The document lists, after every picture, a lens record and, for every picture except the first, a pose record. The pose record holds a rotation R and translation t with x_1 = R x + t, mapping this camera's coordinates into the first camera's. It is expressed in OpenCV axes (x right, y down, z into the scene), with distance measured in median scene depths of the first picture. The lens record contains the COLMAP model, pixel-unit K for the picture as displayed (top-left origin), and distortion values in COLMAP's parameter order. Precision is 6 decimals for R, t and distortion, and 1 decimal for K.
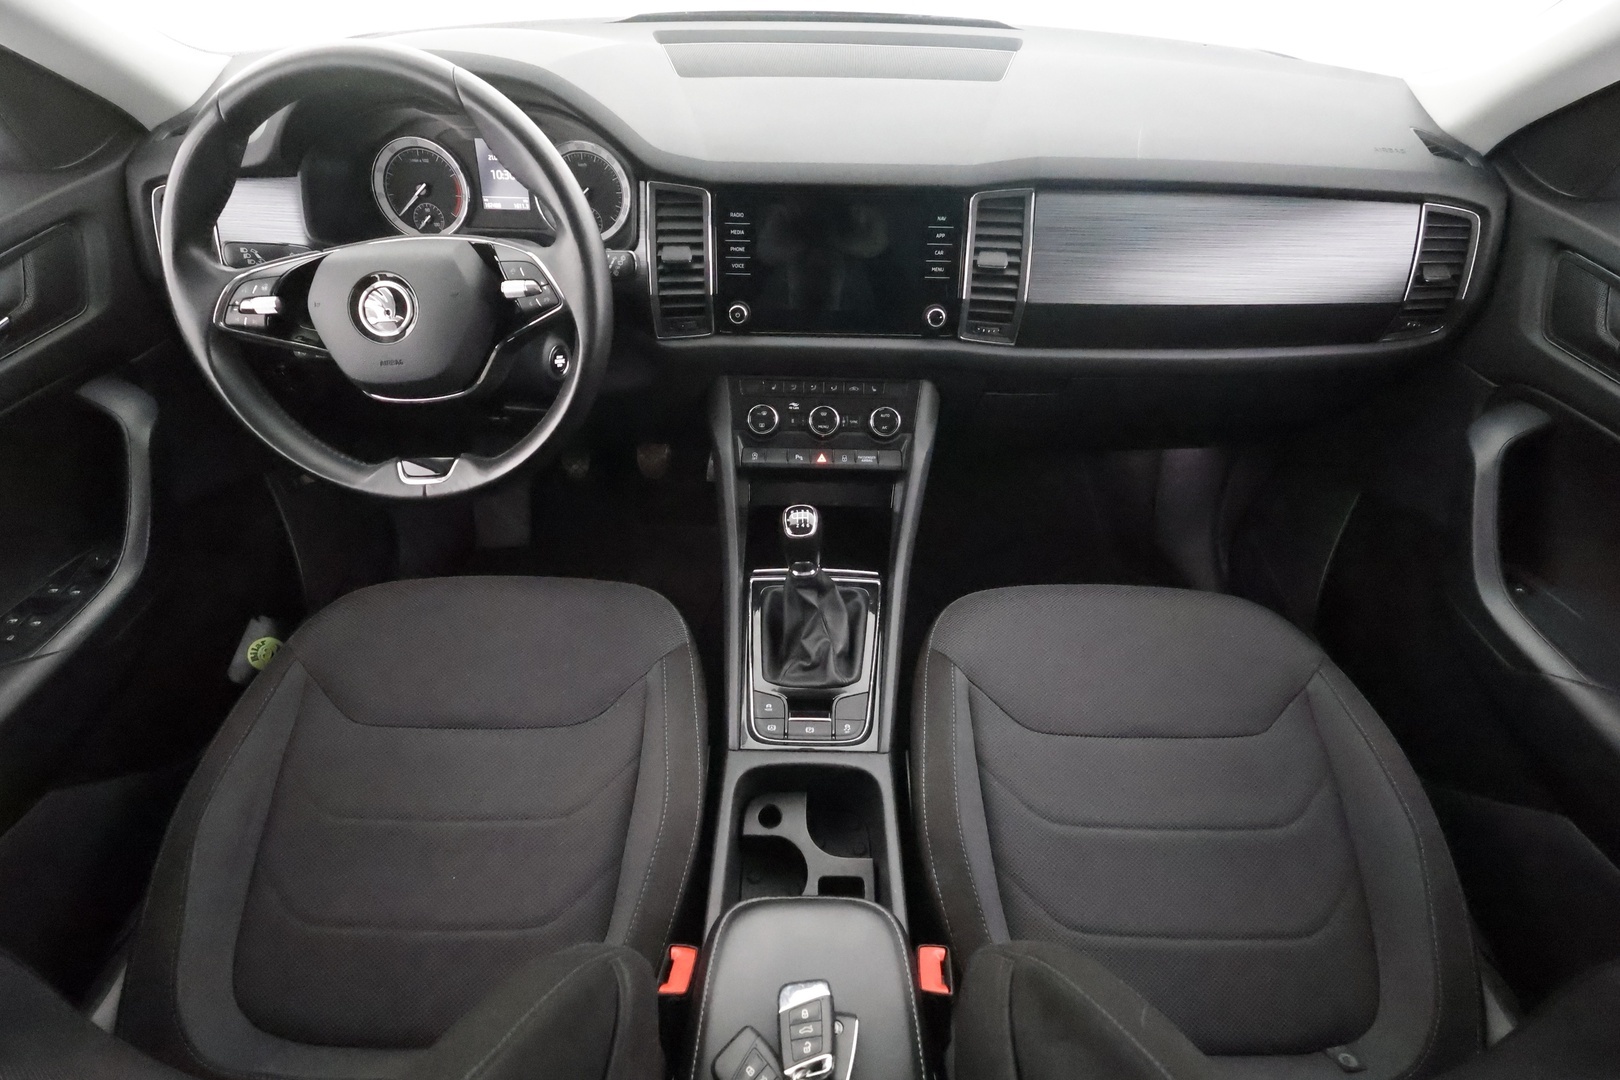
lens RADIAL K [[754.8, 0, 810.0], [0, 754.8, 540.0], [0, 0, 1]] dist [0.000390, 0.000114]
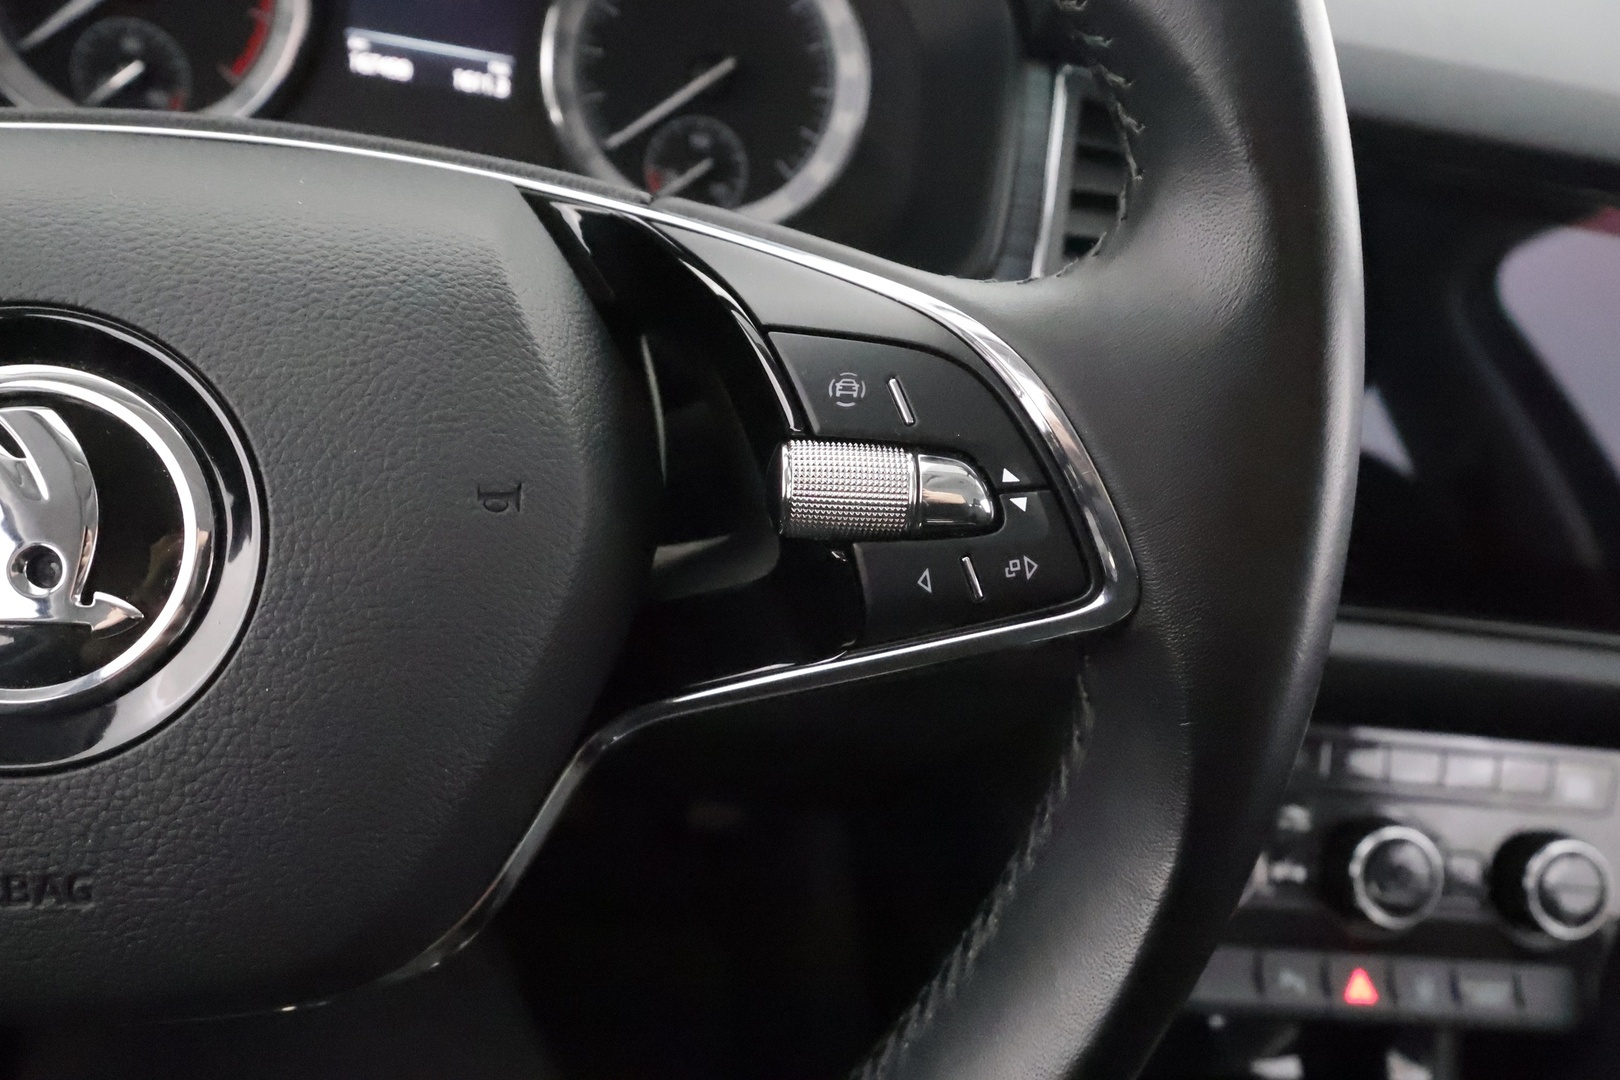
lens RADIAL K [[1279.3, 0, 810.0], [0, 1279.3, 540.0], [0, 0, 1]] dist [0.006483, -0.003306]
pose [[0.980354, 0.091618, 0.174680, -0.361957], [-0.064405, 0.985727, -0.155544, -0.220604], [-0.186437, 0.141238, 0.972262, 0.574785]]
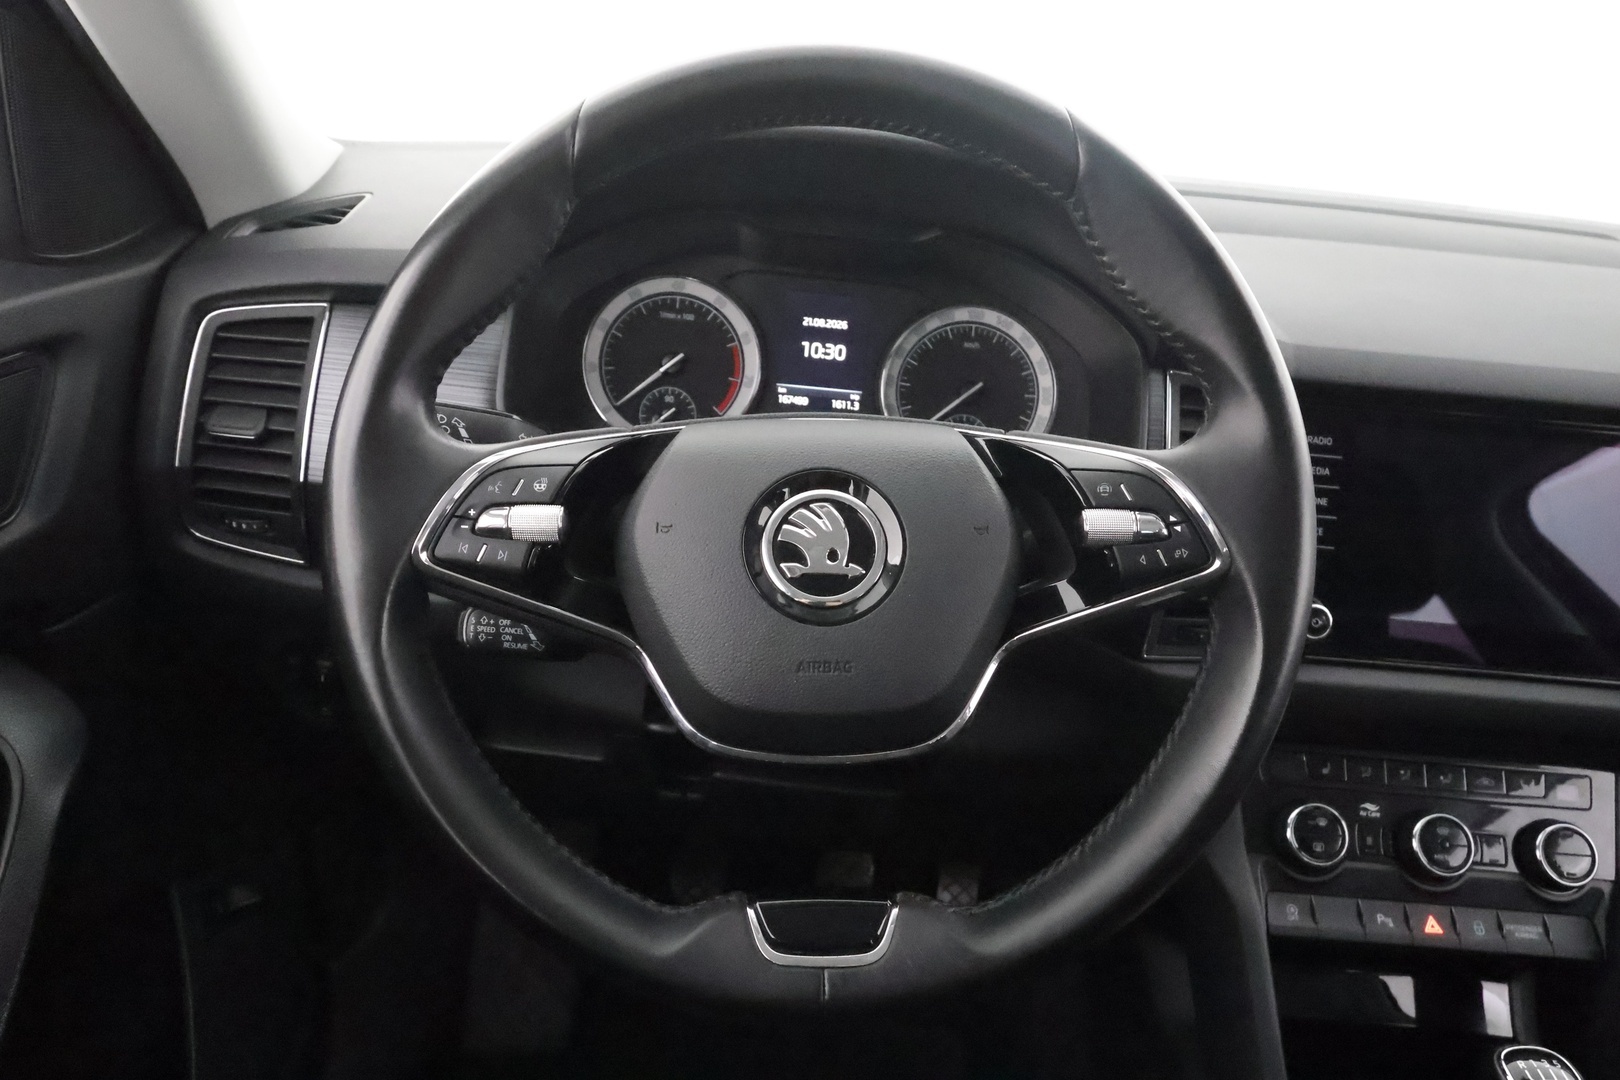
lens RADIAL K [[1152.1, 0, 810.0], [0, 1152.1, 540.0], [0, 0, 1]] dist [0.000603, 0.004720]
pose [[0.996866, 0.068321, 0.039879, -0.478564], [-0.048359, 0.925241, -0.376285, -0.046682], [-0.062606, 0.373178, 0.925645, 0.304342]]
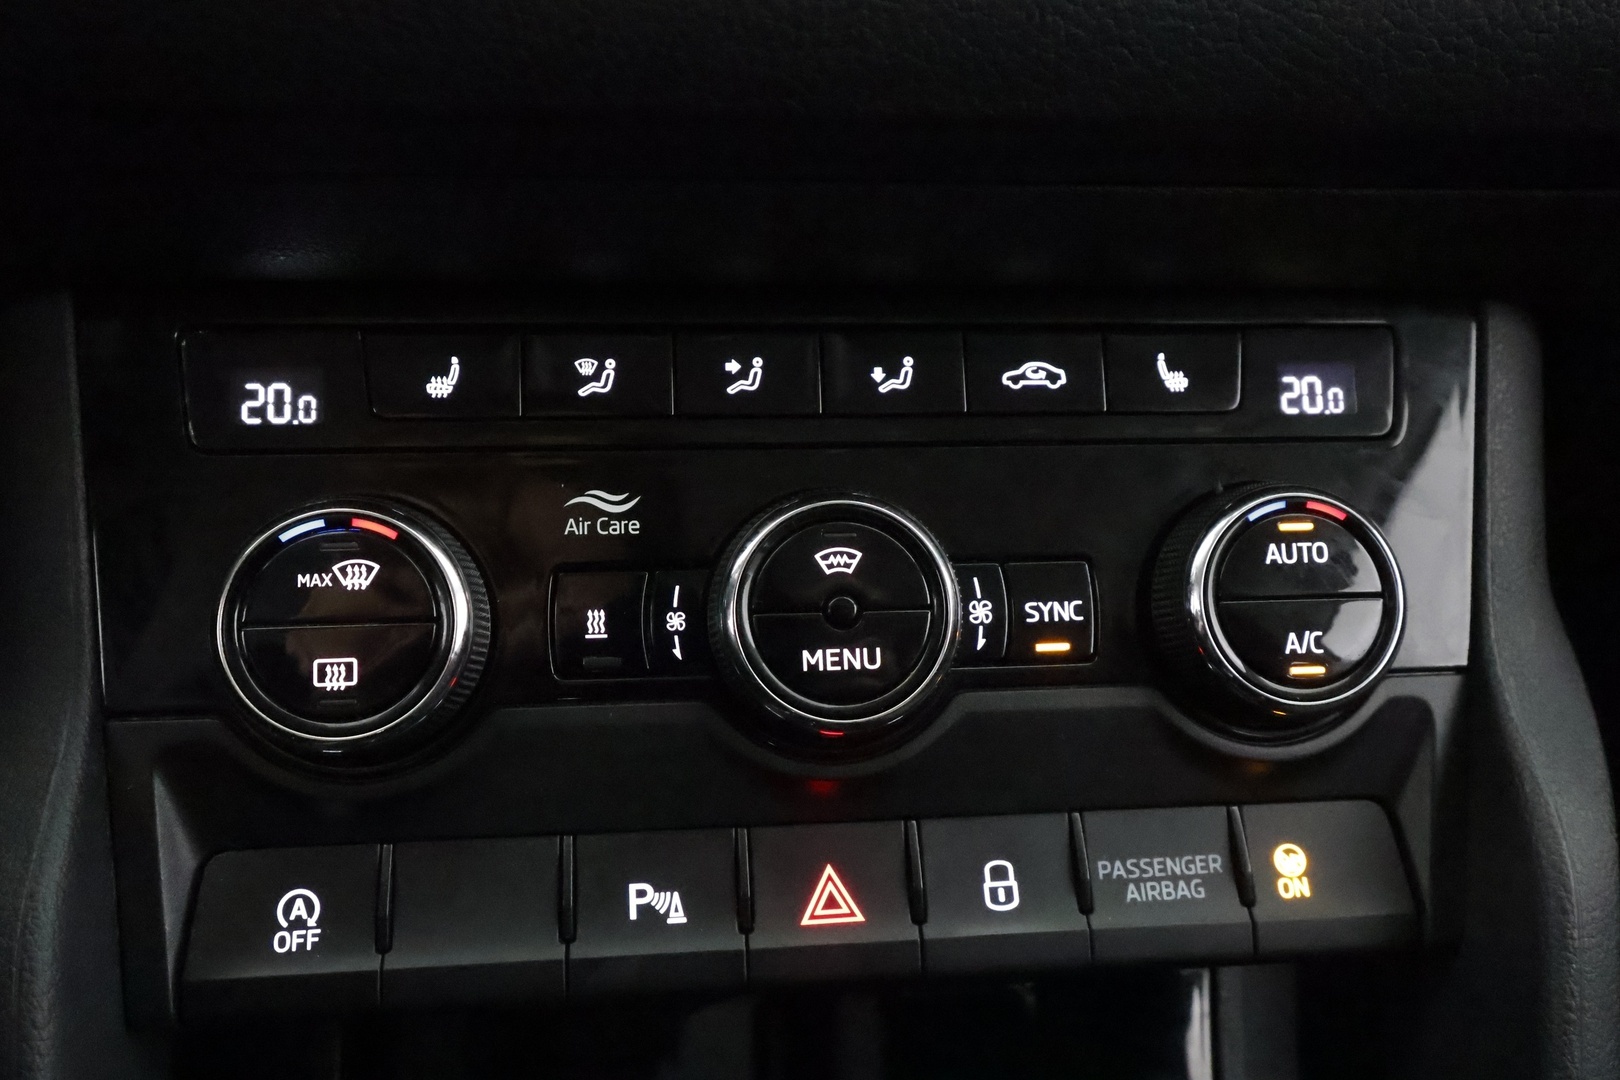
lens RADIAL K [[1279.3, 0, 810.0], [0, 1279.3, 540.0], [0, 0, 1]] dist [0.006483, -0.003306]
pose [[0.992701, -0.039141, 0.114072, -0.012444], [0.062123, 0.976685, -0.205493, -0.141253], [-0.103369, 0.211079, 0.971988, 0.883635]]
